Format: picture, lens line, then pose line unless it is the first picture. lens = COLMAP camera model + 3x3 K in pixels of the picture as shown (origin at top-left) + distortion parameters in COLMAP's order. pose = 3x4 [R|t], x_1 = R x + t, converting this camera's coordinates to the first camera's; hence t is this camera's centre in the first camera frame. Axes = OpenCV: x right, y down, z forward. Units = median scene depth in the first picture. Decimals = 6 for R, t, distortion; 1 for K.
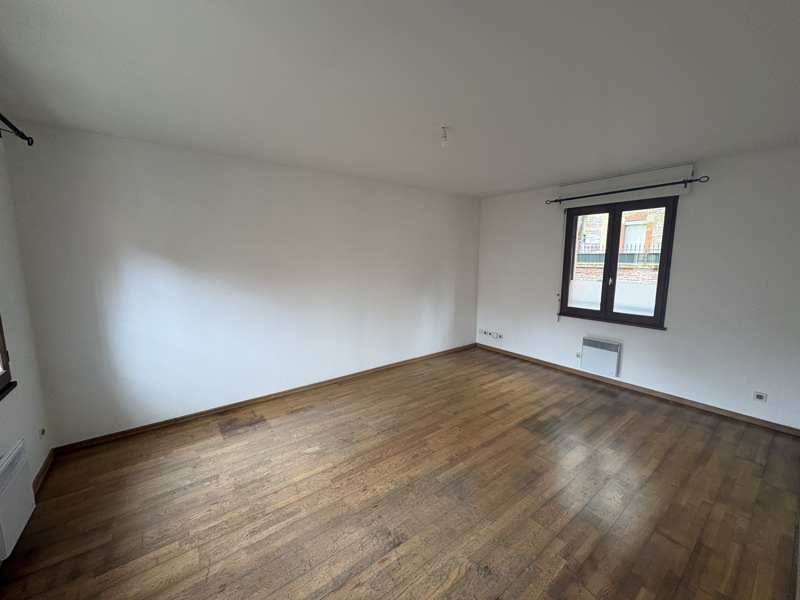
lens RADIAL K [[319.4, 0, 399.5], [0, 319.4, 298.0], [0, 0, 1]] dist [0.001143, 0.000104]
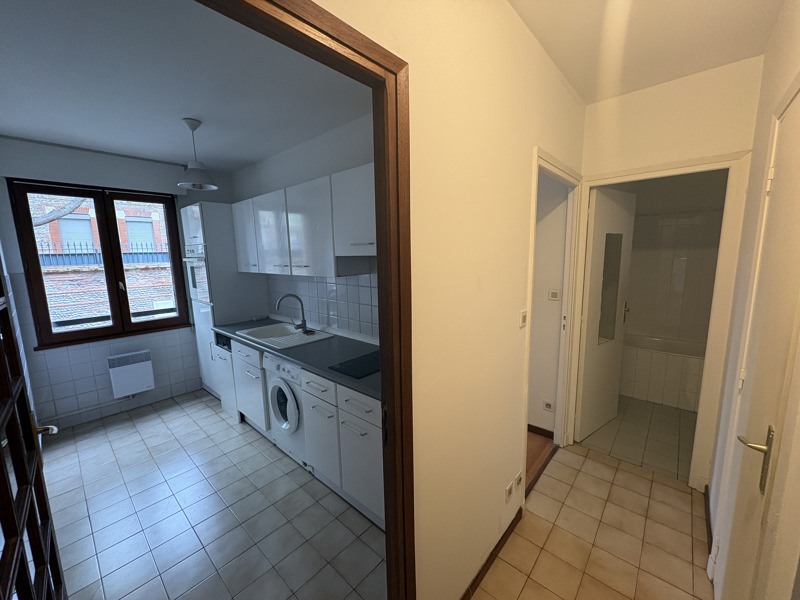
lens RADIAL K [[319.4, 0, 398.0], [0, 319.4, 300.8], [0, 0, 1]] dist [0.001143, 0.000104]
pose [[-0.169622, -0.135719, 0.976119, -0.242293], [0.144486, 0.976345, 0.160857, -0.046247], [-0.974860, 0.168320, -0.146000, 0.443746]]
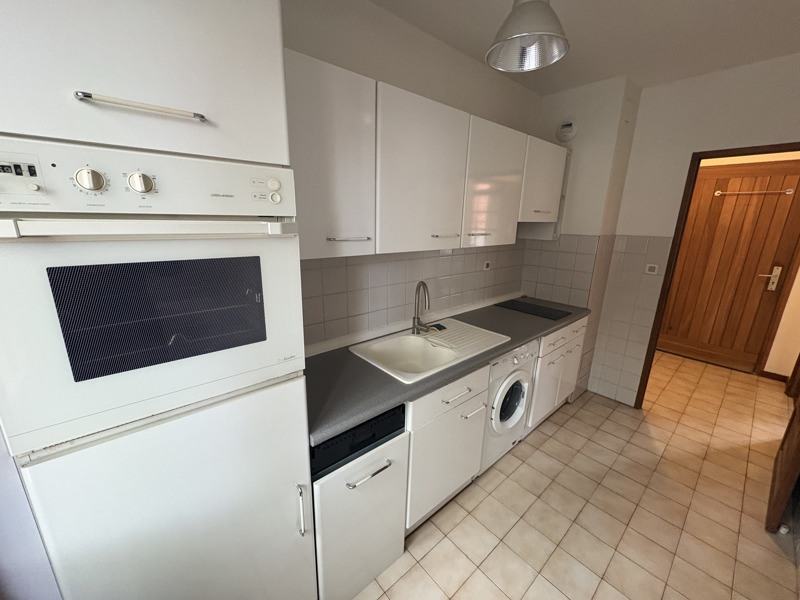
lens RADIAL K [[319.4, 0, 394.9], [0, 319.4, 300.2], [0, 0, 1]] dist [0.001143, 0.000104]
pose [[-0.999054, 0.003989, -0.043310, 0.545524], [-0.012364, 0.928653, 0.370743, -0.122264], [0.041699, 0.370928, -0.927725, 0.991963]]
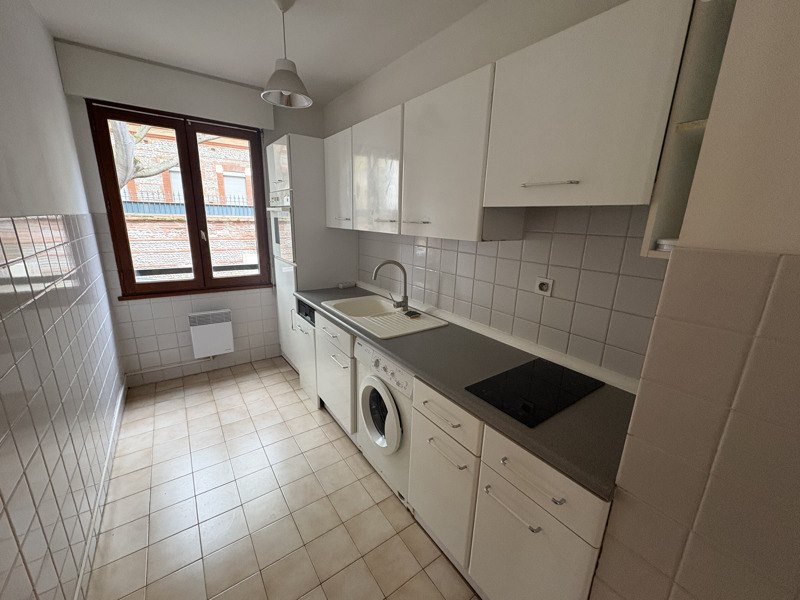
lens RADIAL K [[319.4, 0, 398.0], [0, 319.4, 303.0], [0, 0, 1]] dist [0.001143, 0.000104]
pose [[0.051845, -0.245995, 0.967883, -0.036547], [0.092344, 0.966215, 0.240625, -0.039604], [-0.994377, 0.076903, 0.072810, 0.527726]]
